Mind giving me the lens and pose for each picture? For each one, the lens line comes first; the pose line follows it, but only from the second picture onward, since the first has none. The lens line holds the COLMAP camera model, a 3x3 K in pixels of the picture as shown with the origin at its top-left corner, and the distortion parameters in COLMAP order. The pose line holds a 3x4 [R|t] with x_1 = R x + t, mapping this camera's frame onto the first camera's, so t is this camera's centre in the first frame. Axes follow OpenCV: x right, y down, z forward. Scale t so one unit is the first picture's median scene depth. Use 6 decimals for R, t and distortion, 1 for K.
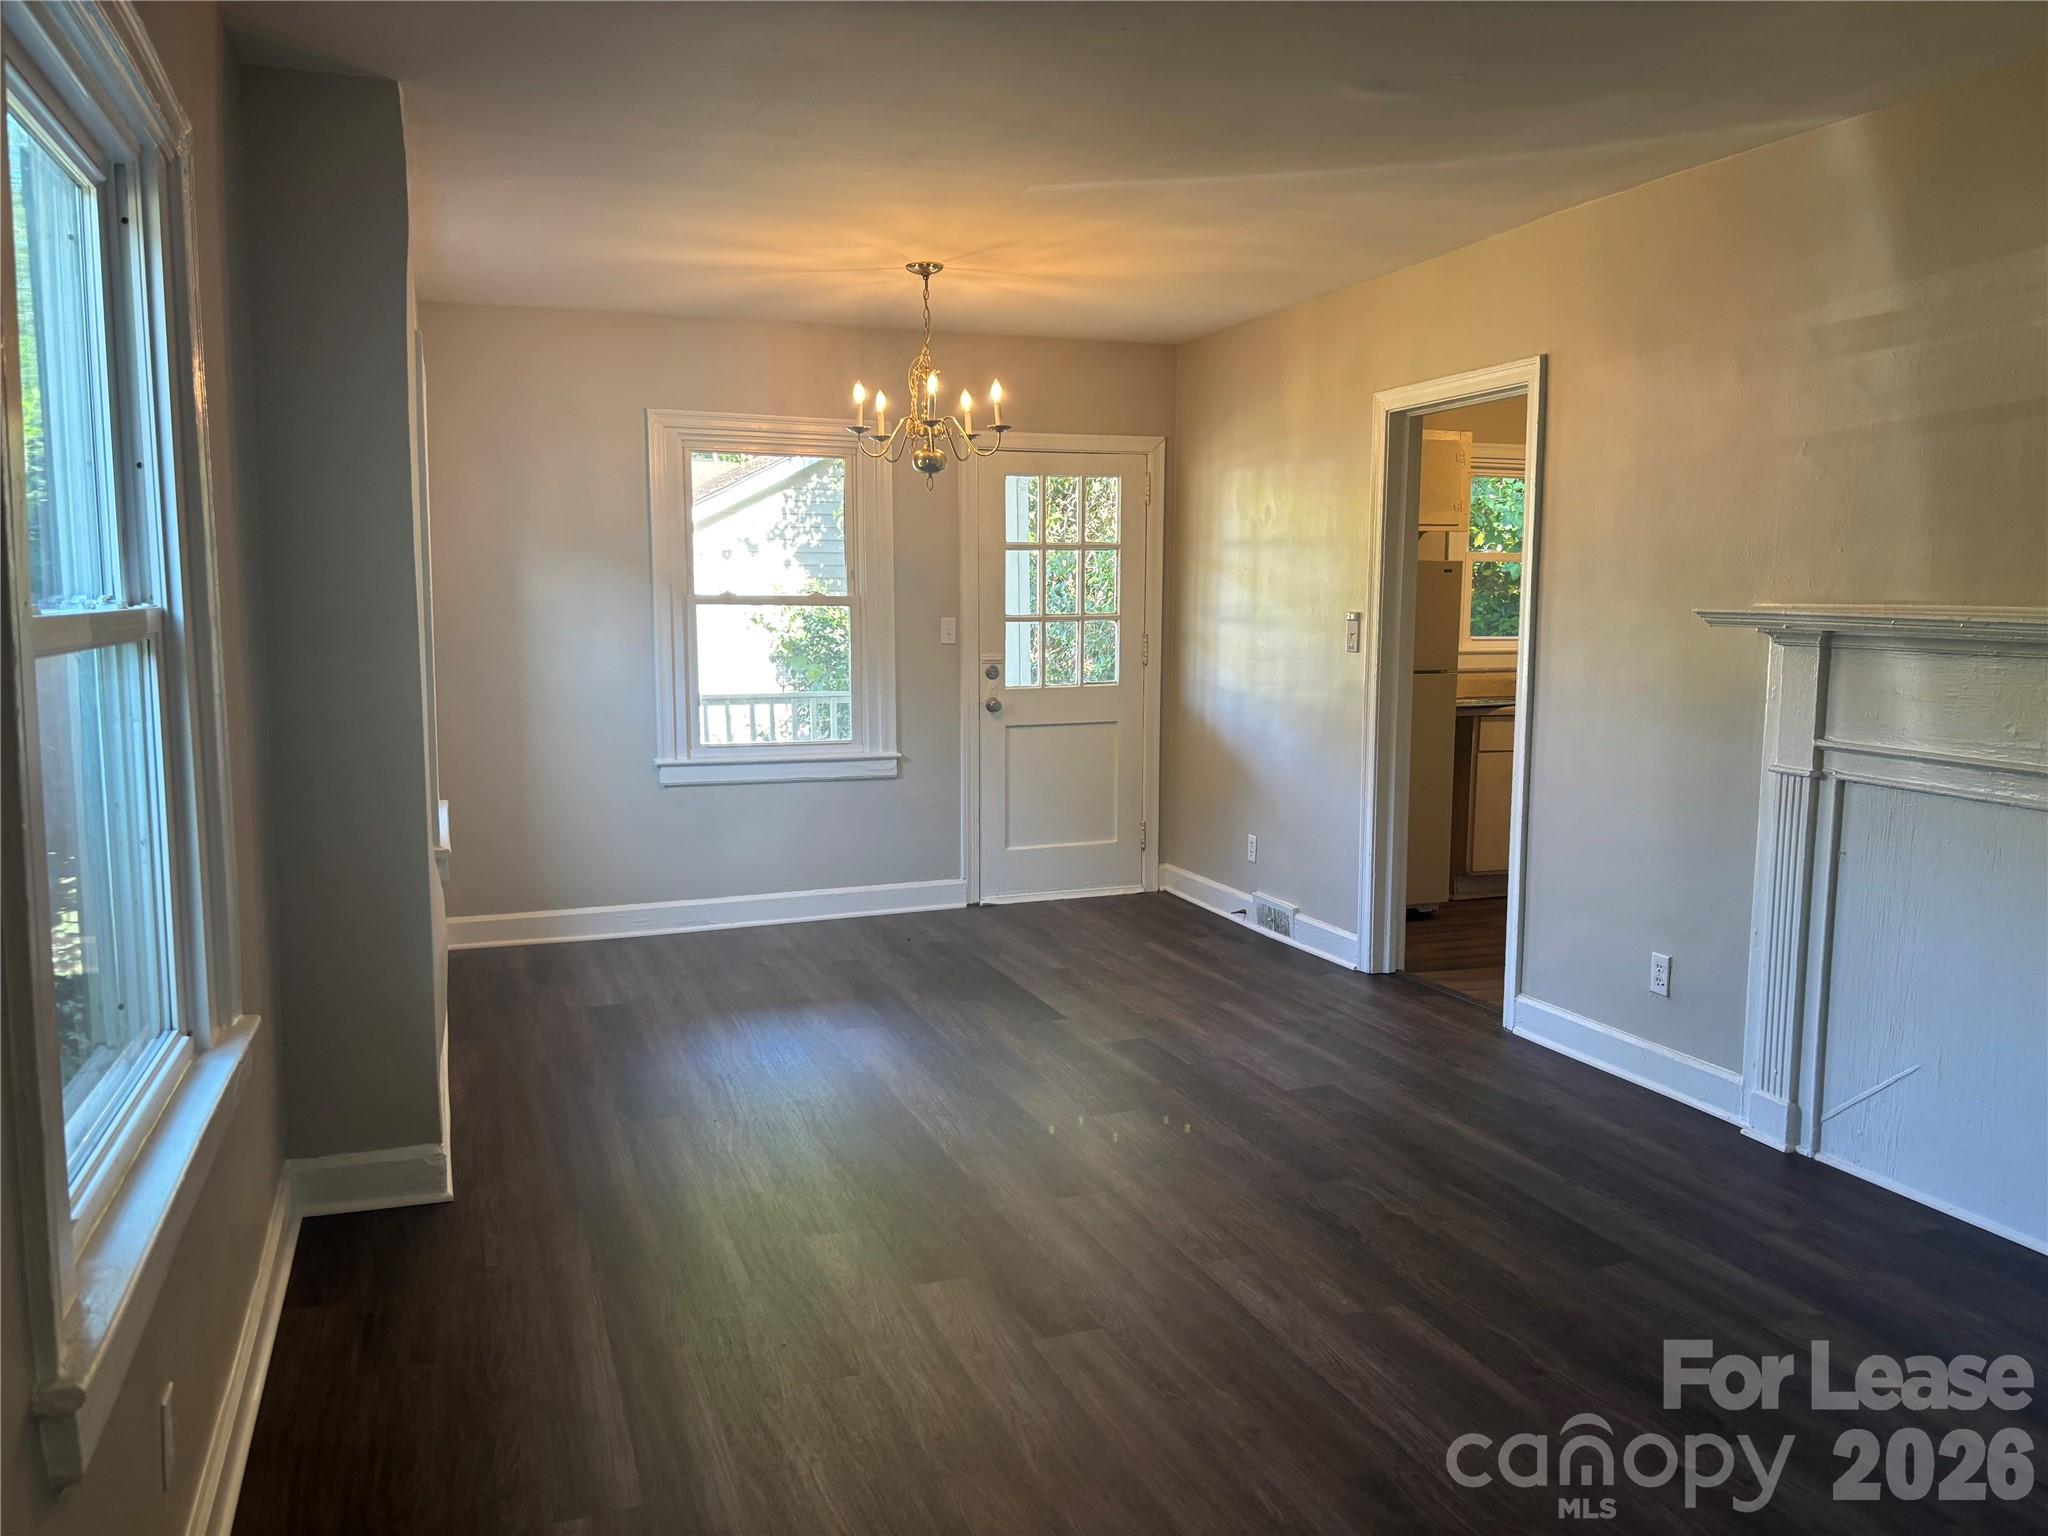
lens RADIAL K [[1567.4, 0, 1036.9], [0, 1567.4, 768.3], [0, 0, 1]] dist [0.057925, -0.063882]
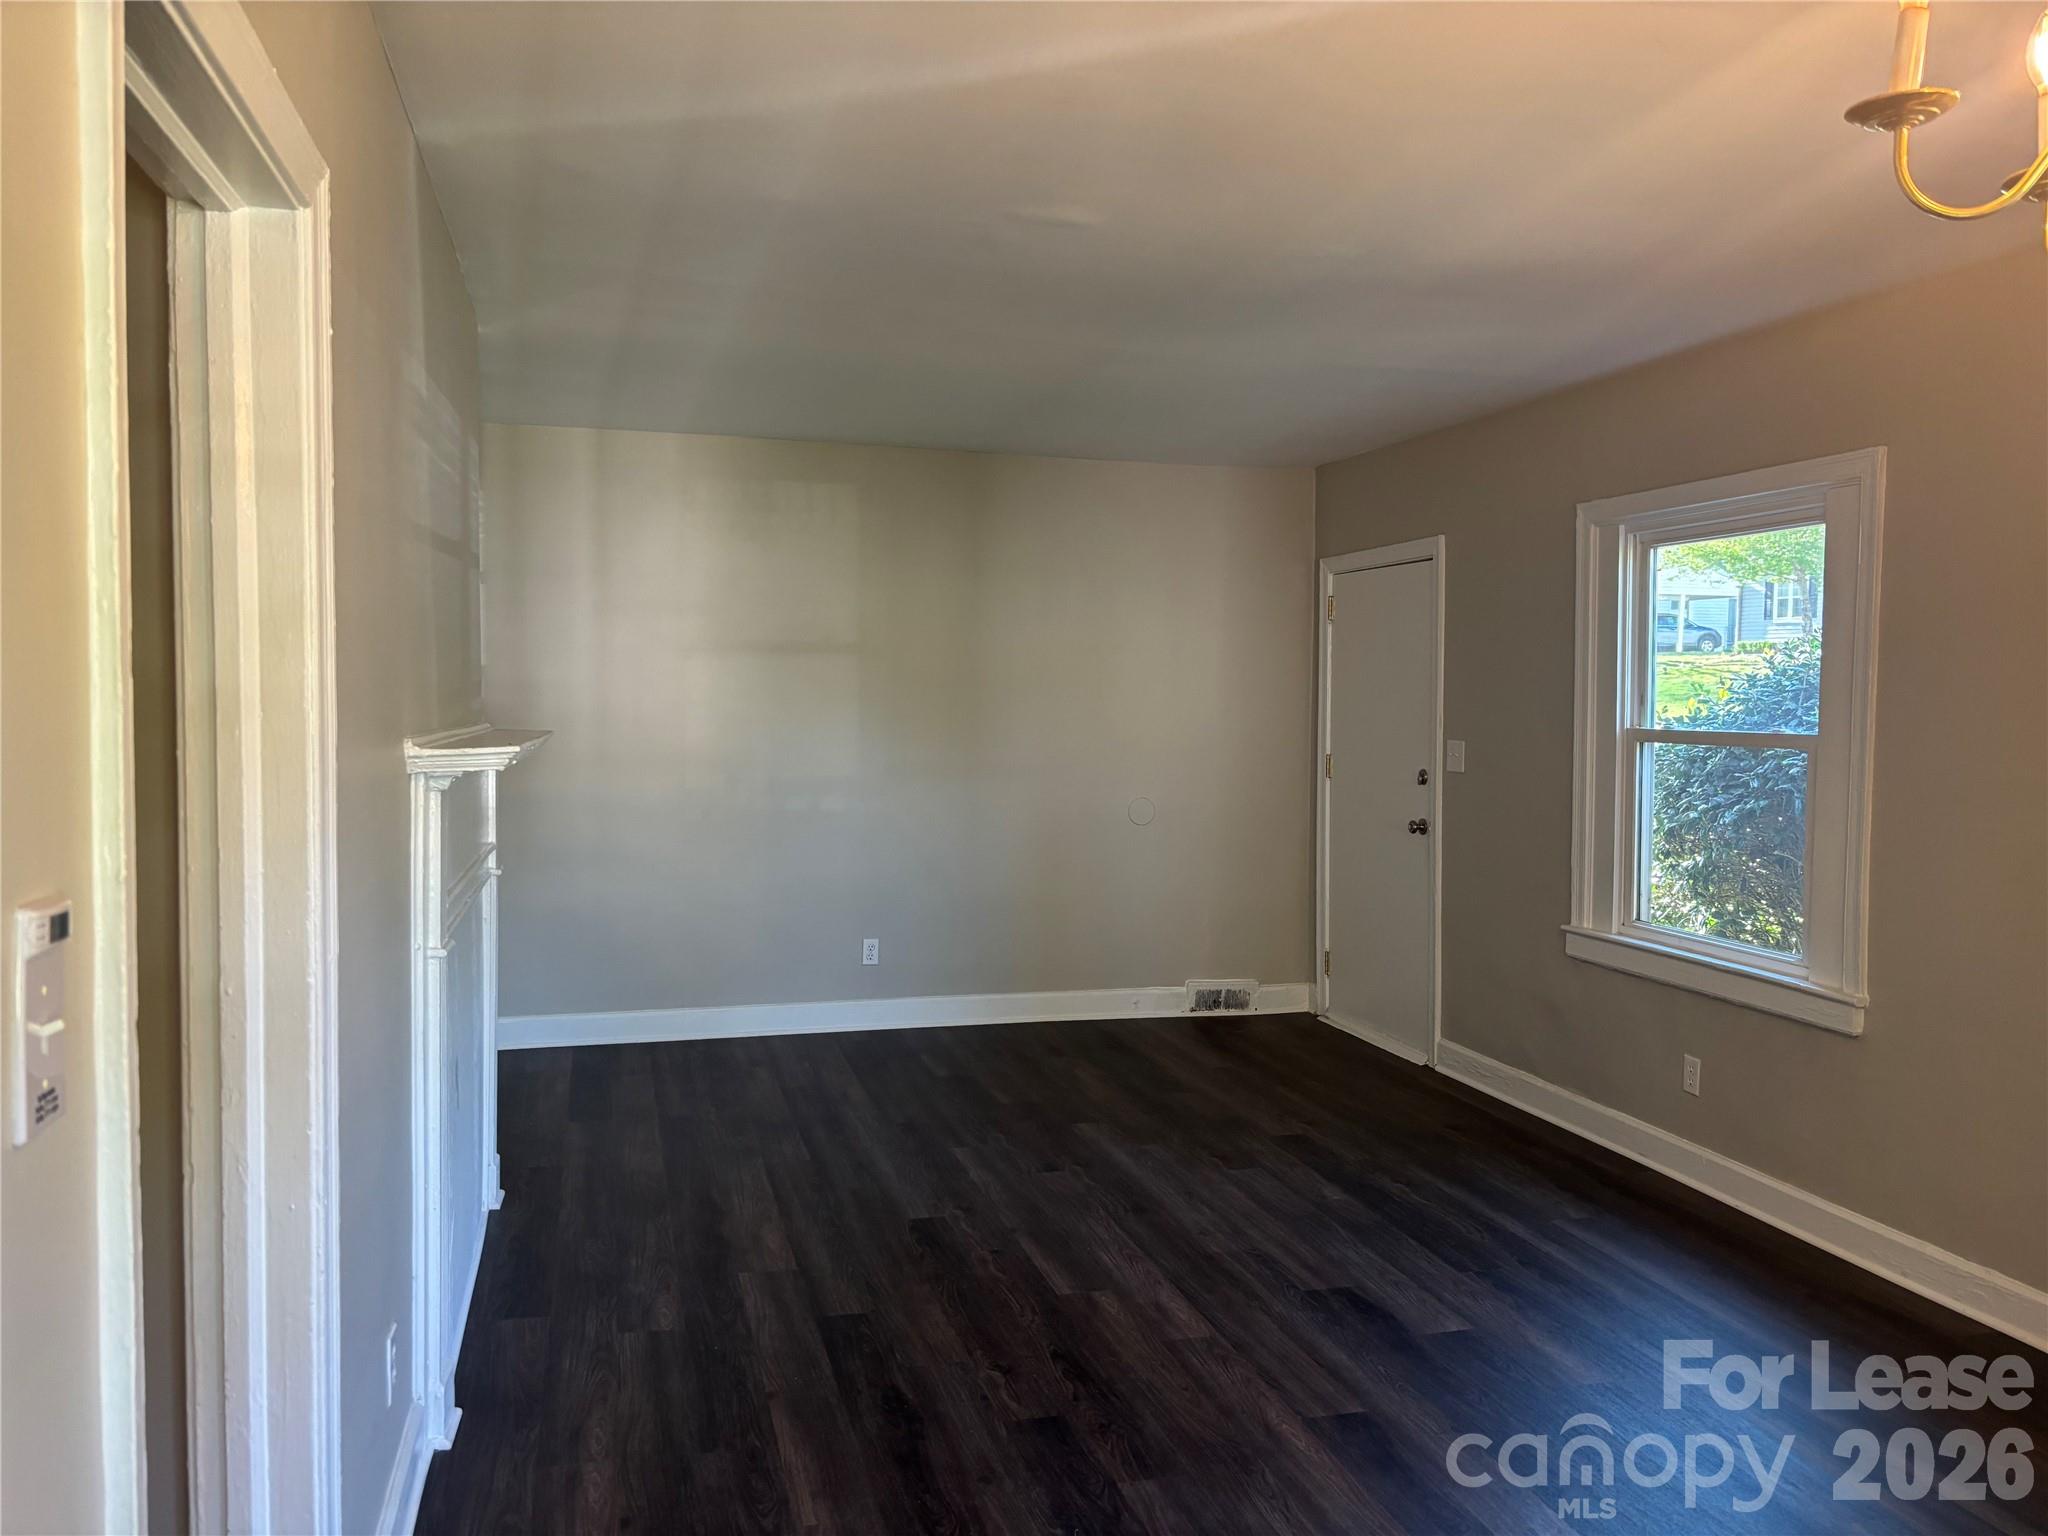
lens RADIAL K [[1567.4, 0, 1036.9], [0, 1567.4, 768.3], [0, 0, 1]] dist [0.057925, -0.063882]
pose [[-0.995899, -0.018018, 0.088659, 0.137469], [-0.003599, 0.987082, 0.160177, -0.249160], [-0.090400, 0.159201, -0.983099, 2.028678]]
